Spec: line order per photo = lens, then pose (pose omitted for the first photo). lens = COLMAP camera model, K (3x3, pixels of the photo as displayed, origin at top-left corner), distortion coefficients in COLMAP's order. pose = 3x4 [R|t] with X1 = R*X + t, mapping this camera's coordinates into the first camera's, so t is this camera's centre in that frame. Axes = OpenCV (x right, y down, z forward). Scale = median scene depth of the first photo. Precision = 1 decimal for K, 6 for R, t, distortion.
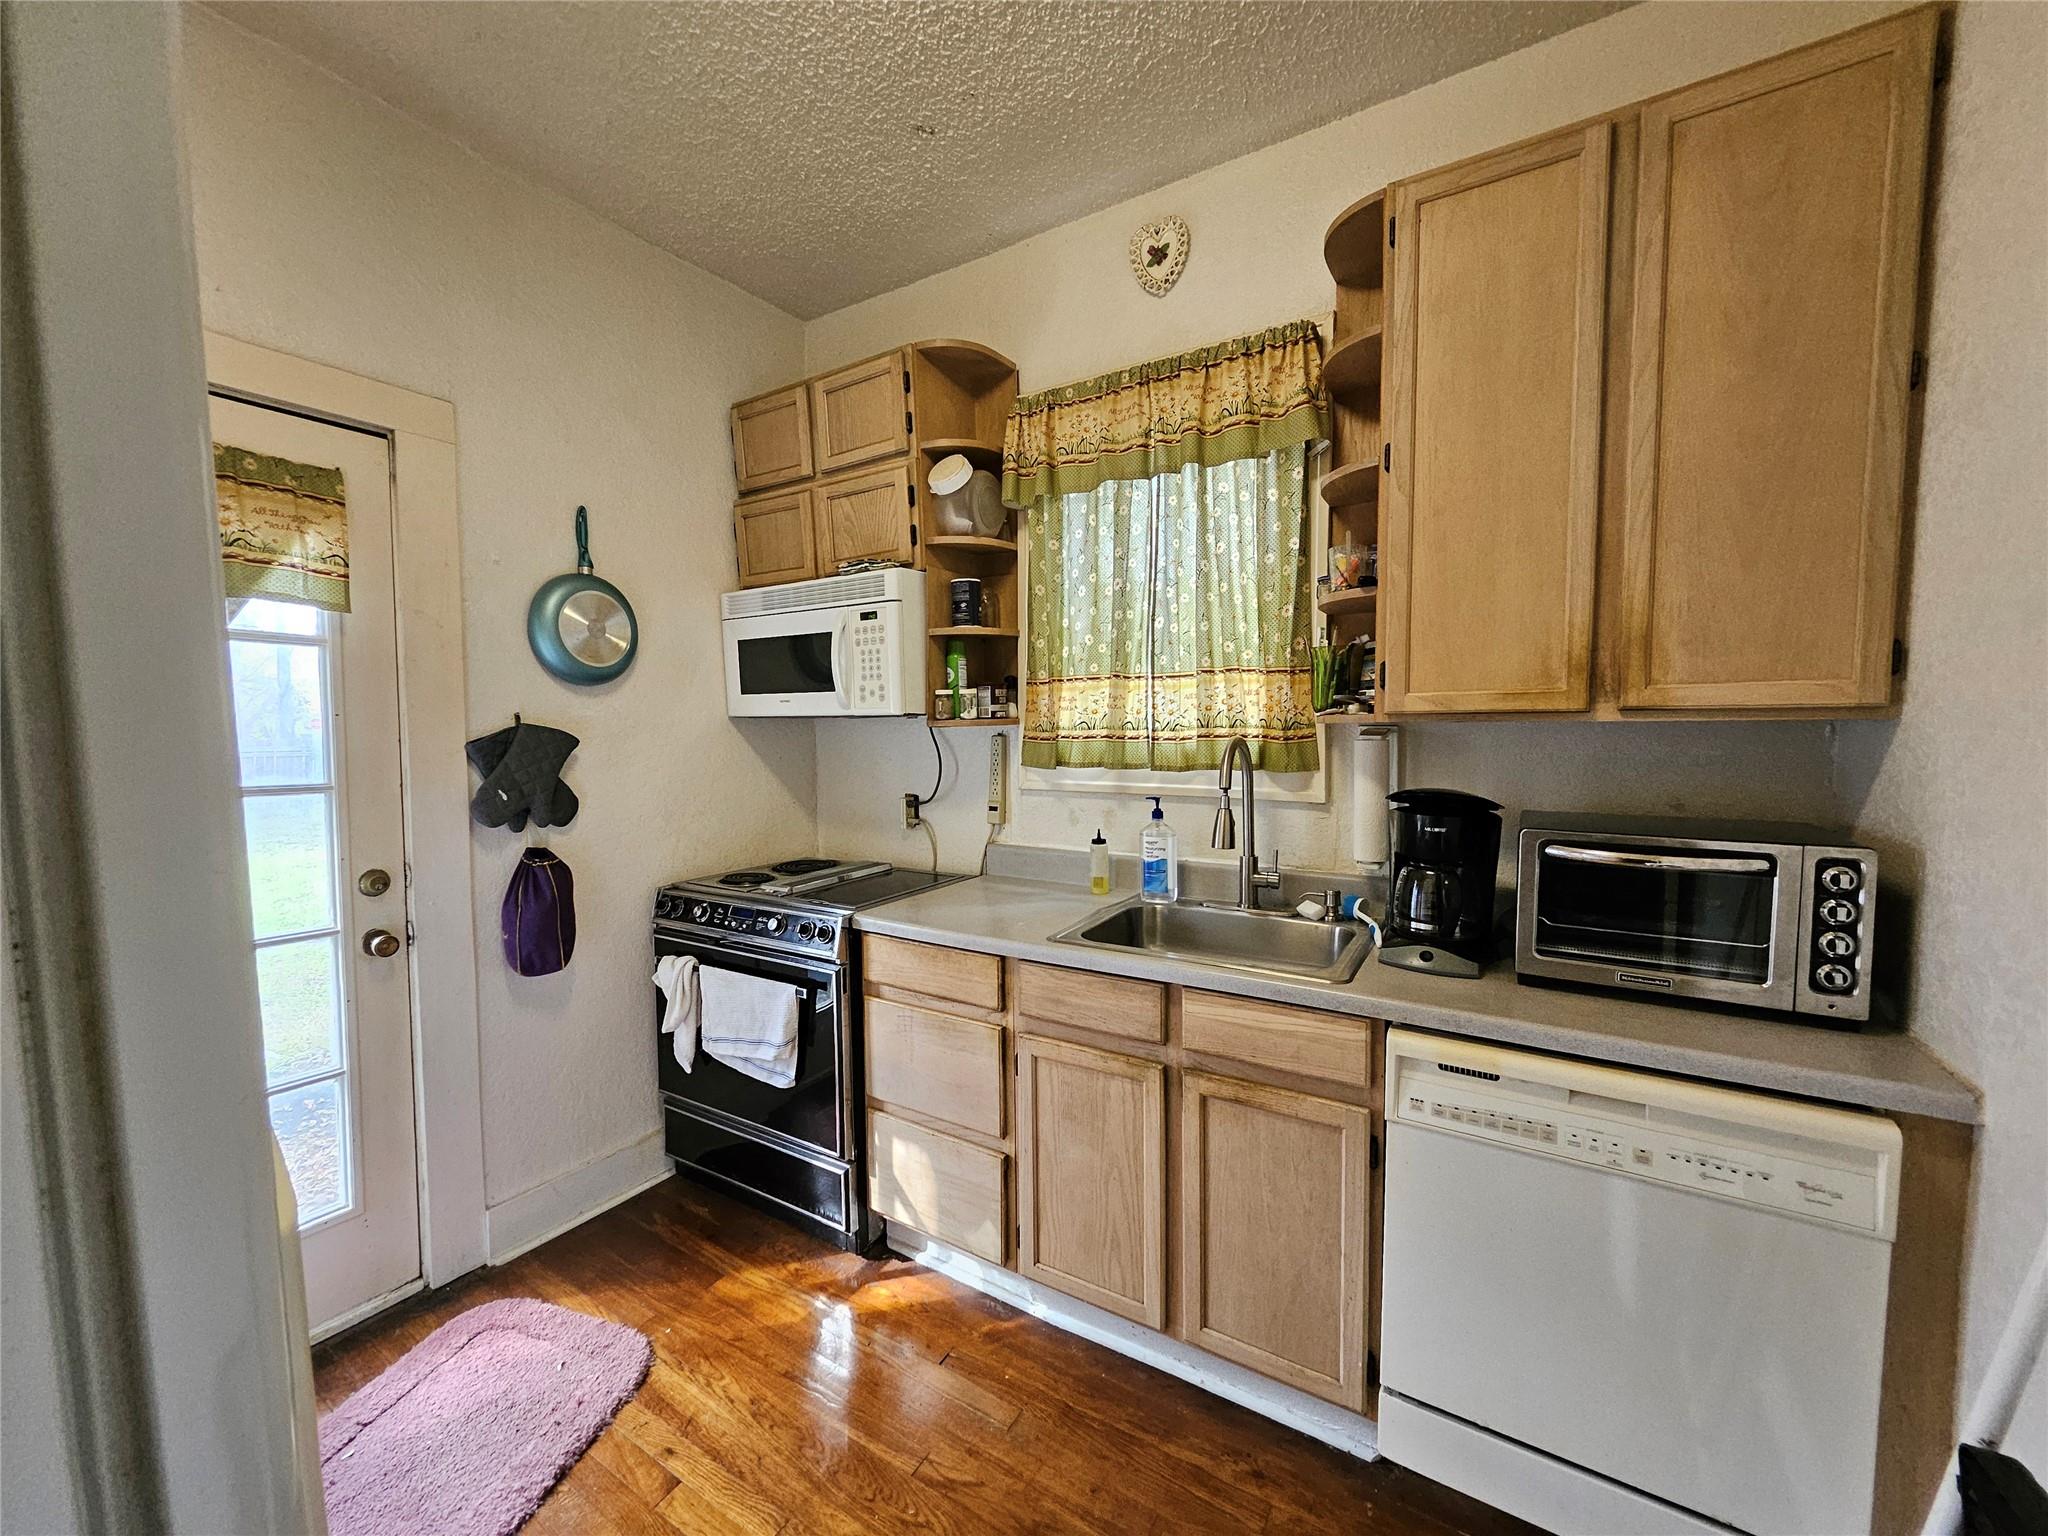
lens RADIAL K [[803.4, 0, 1009.1], [0, 803.4, 776.9], [0, 0, 1]] dist [-0.001009, -0.001251]
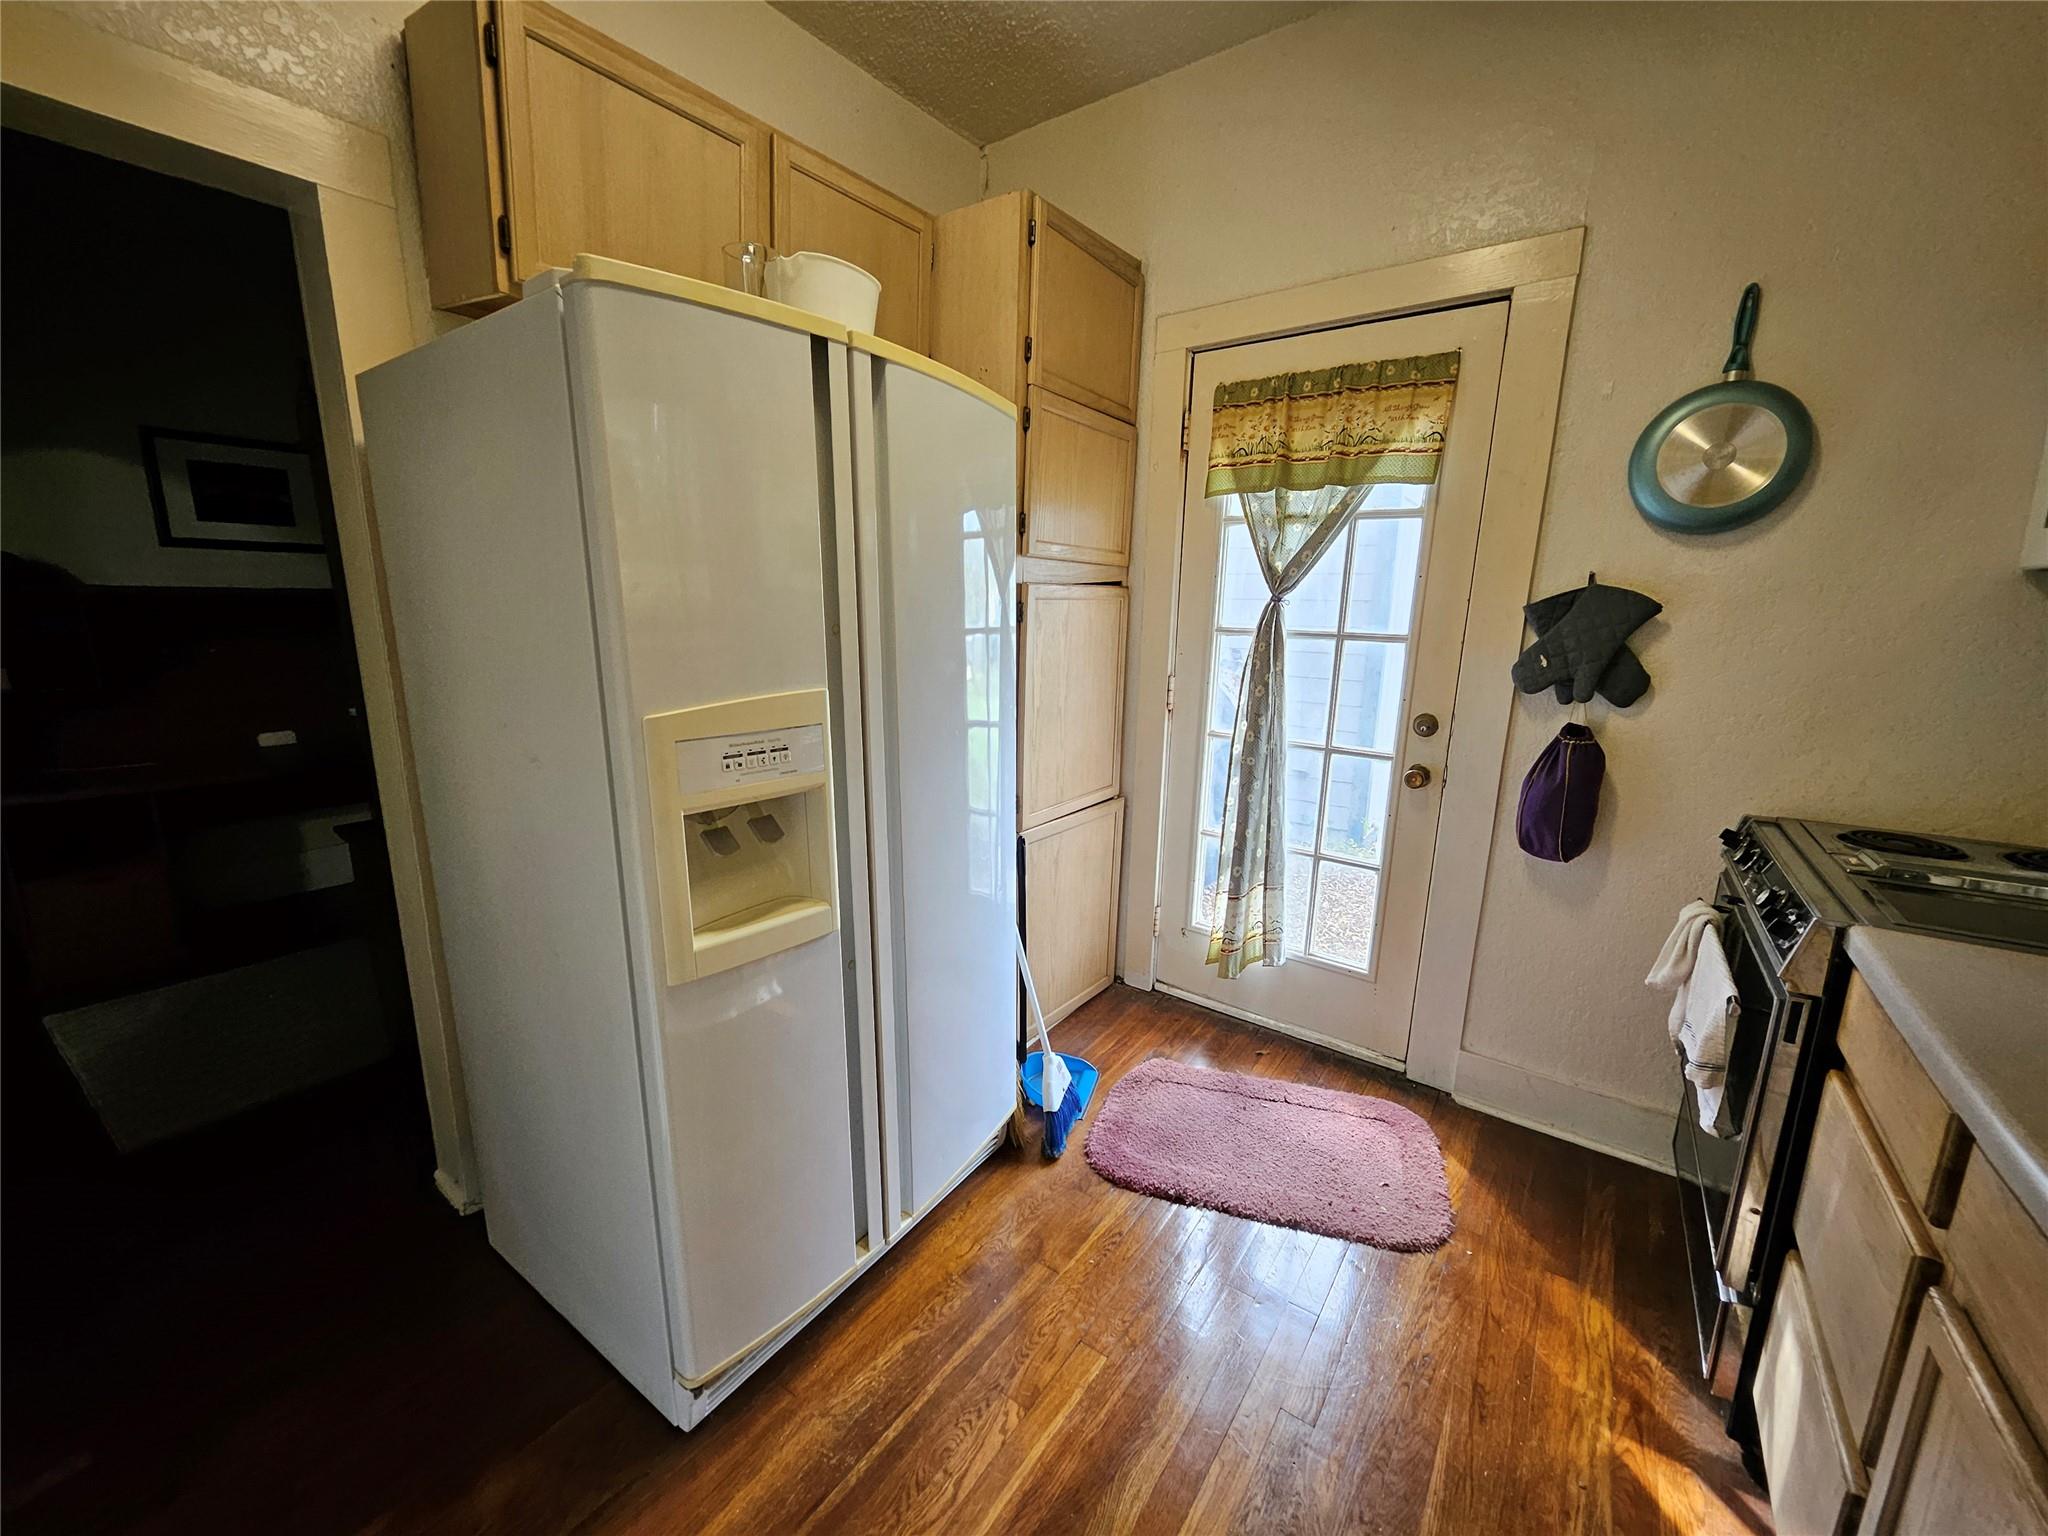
lens RADIAL K [[803.4, 0, 1008.9], [0, 803.4, 769.3], [0, 0, 1]] dist [-0.001009, -0.001251]
pose [[-0.075811, 0.214243, -0.973834, 0.376366], [-0.076482, 0.972518, 0.219908, -0.013455], [0.994185, 0.091152, -0.057342, 0.450822]]
